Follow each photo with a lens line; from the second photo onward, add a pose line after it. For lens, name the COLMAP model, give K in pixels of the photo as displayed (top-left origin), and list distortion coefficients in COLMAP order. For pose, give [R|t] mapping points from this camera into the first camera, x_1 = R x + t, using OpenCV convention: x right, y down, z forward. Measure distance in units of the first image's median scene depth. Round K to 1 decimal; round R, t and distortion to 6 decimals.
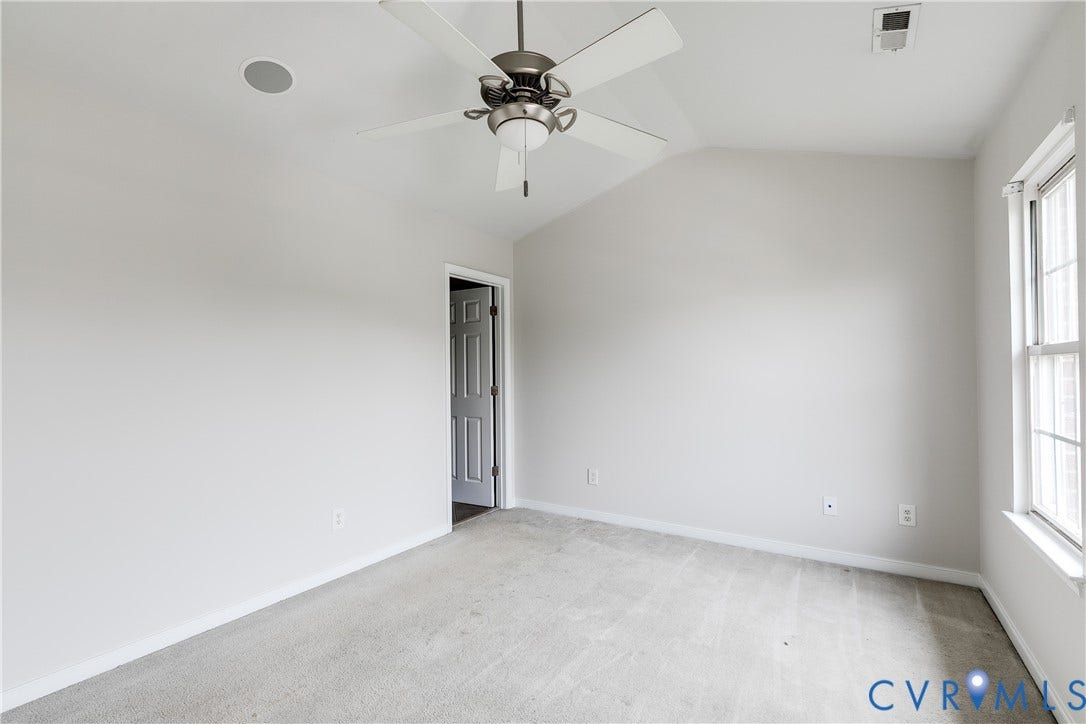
lens RADIAL K [[493.6, 0, 550.3], [0, 493.6, 364.7], [0, 0, 1]] dist [0.001249, 0.000538]
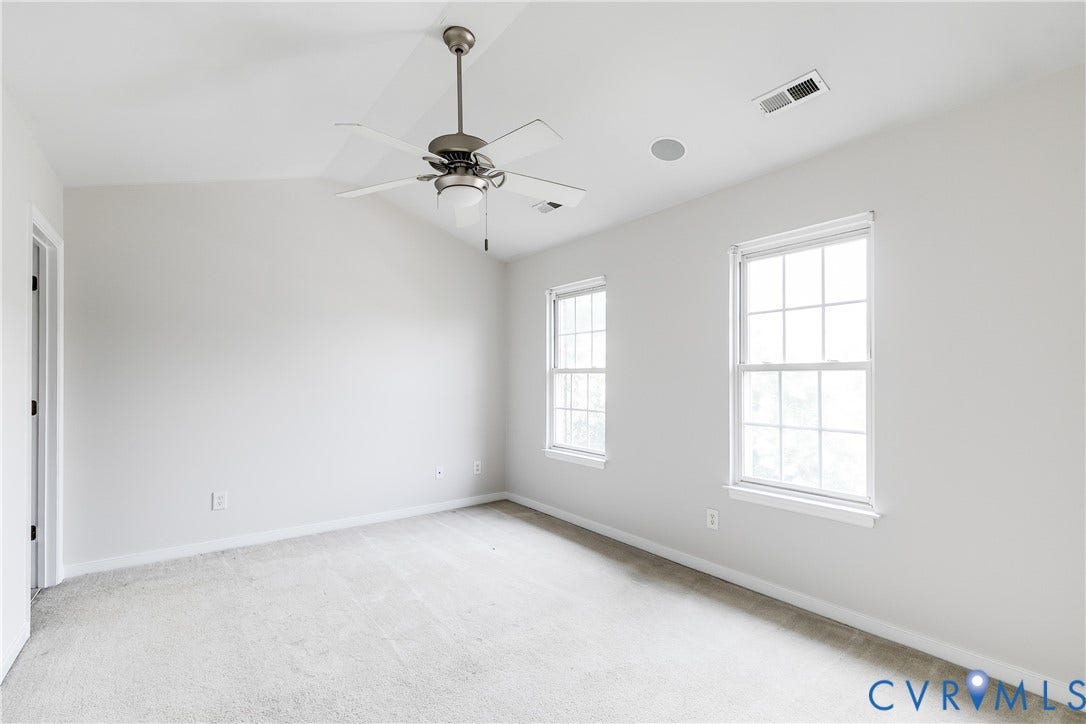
lens RADIAL K [[493.6, 0, 548.3], [0, 493.6, 367.6], [0, 0, 1]] dist [0.001249, 0.000538]
pose [[0.341489, 0.028336, 0.939459, -0.751498], [-0.011246, 0.999597, -0.026062, 0.011363], [-0.939819, -0.001665, 0.341670, 0.215834]]
